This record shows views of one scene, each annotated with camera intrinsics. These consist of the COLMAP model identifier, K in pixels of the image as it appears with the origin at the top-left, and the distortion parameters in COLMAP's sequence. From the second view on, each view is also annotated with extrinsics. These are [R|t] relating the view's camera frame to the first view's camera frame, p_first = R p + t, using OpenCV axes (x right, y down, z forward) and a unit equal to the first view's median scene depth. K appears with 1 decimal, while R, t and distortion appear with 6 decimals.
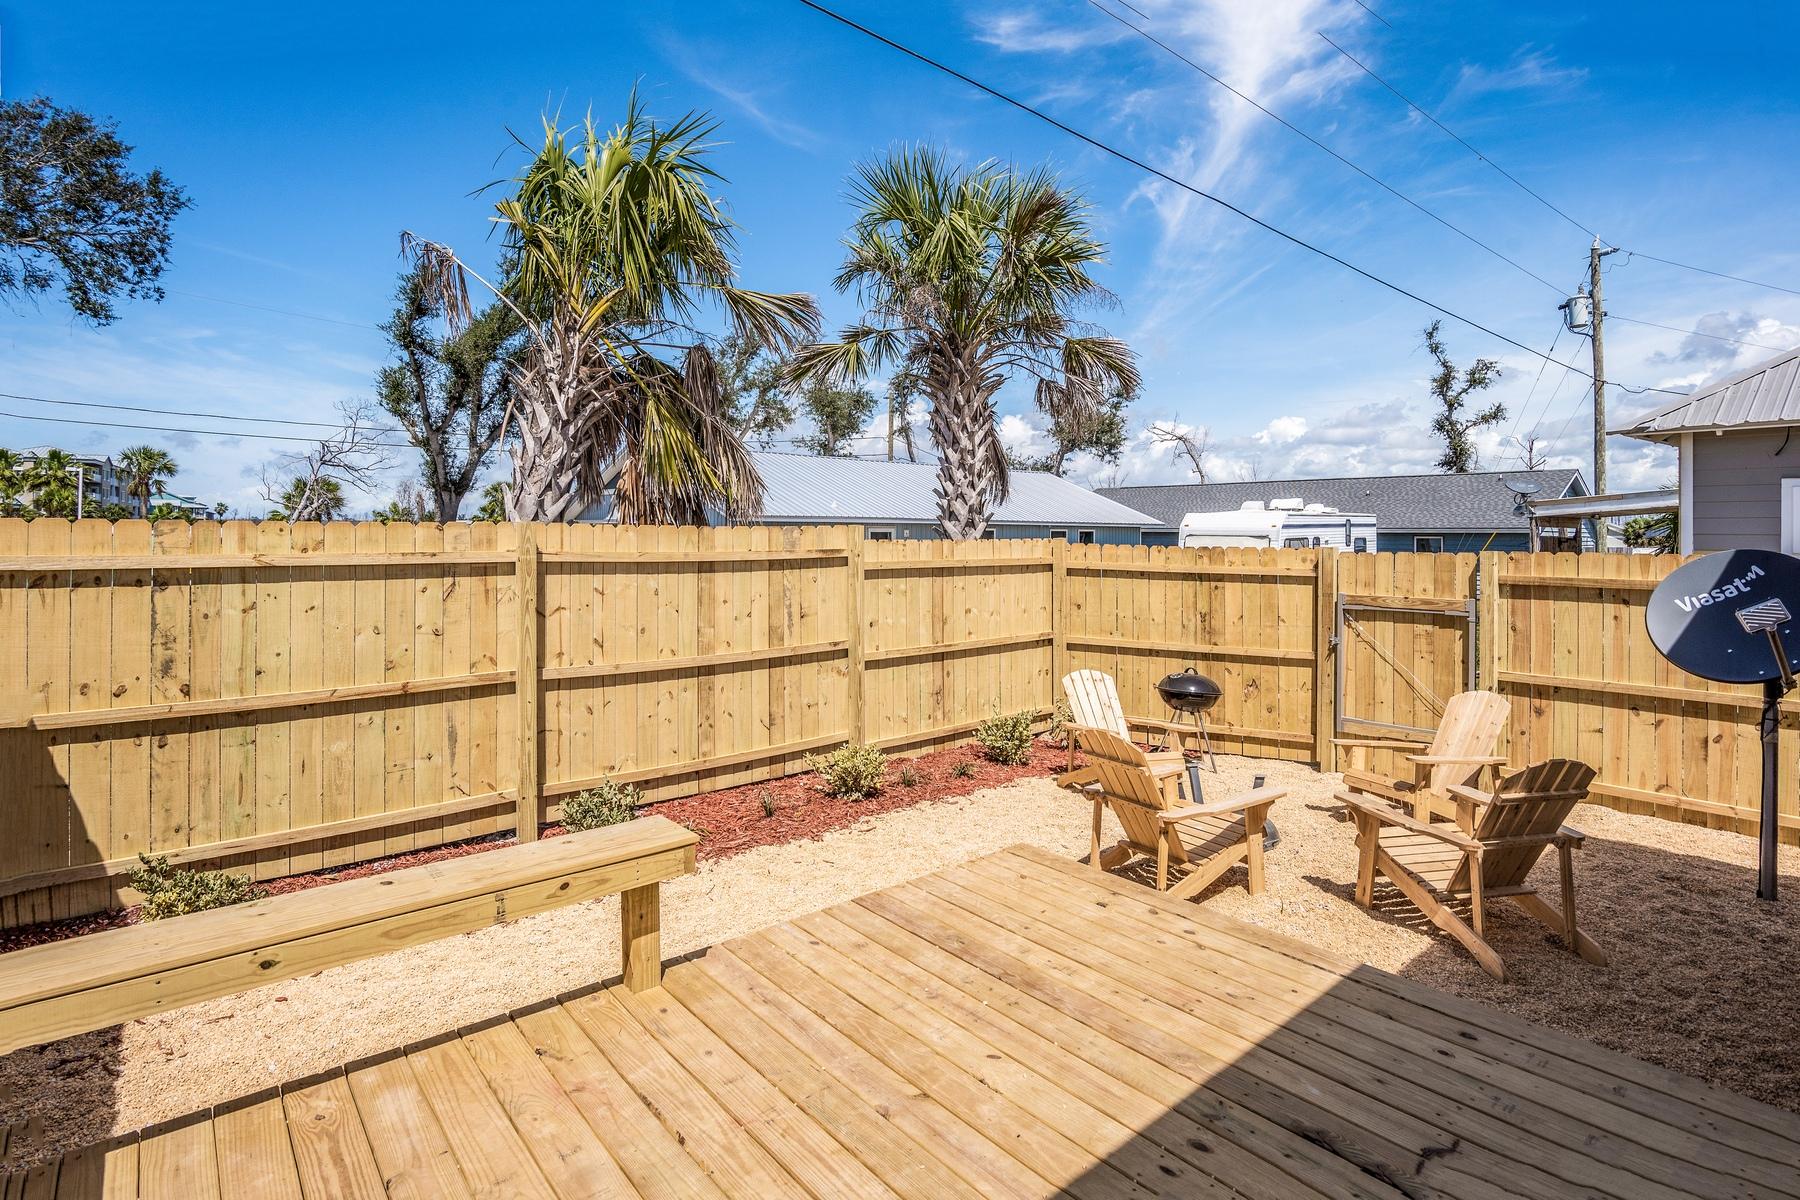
lens RADIAL K [[888.9, 0, 904.7], [0, 888.9, 531.8], [0, 0, 1]] dist [-0.017232, 0.000055]
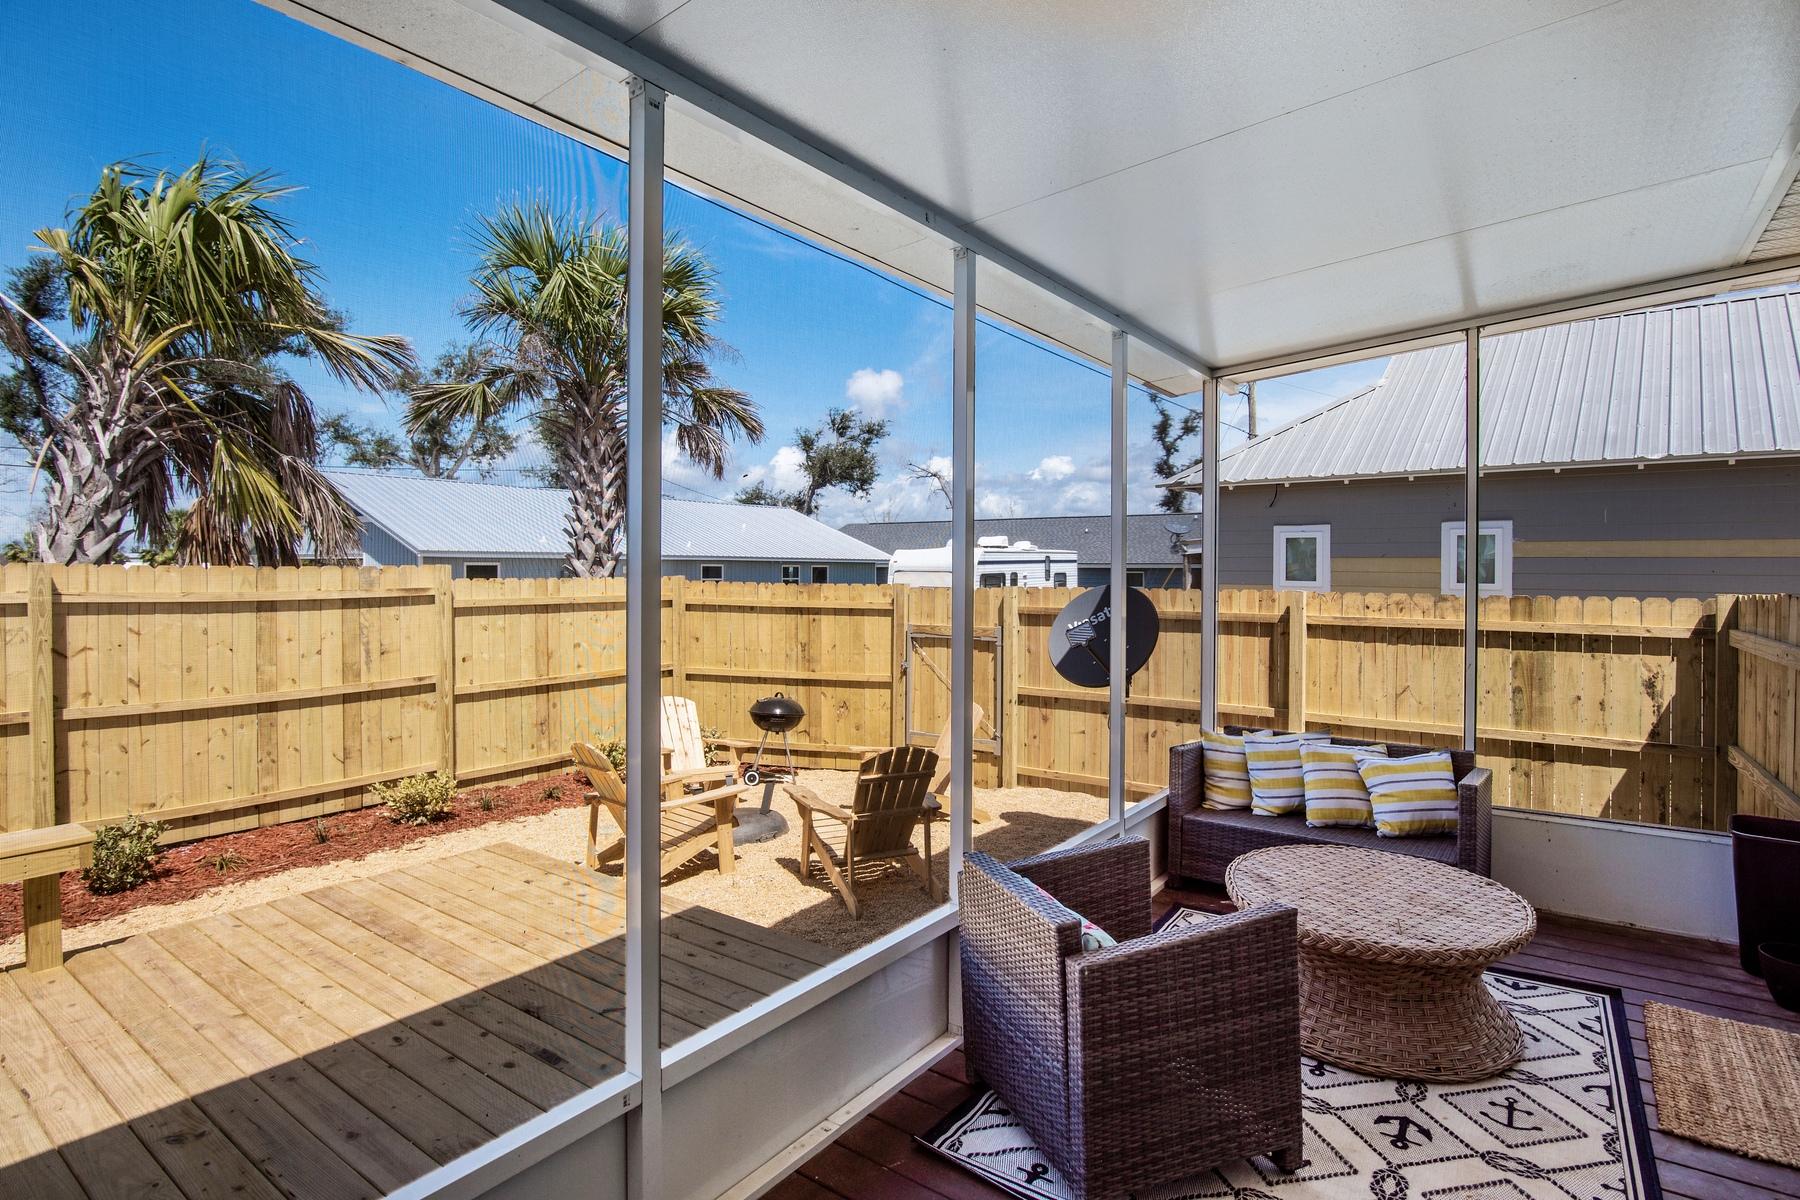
lens RADIAL K [[920.8, 0, 899.9], [0, 920.8, 574.4], [0, 0, 1]] dist [-0.020566, 0.000462]
pose [[0.973135, -0.002732, 0.230219, 0.231843], [0.000669, 0.999959, 0.009039, -0.005680], [-0.230235, -0.008642, 0.973097, -0.179405]]
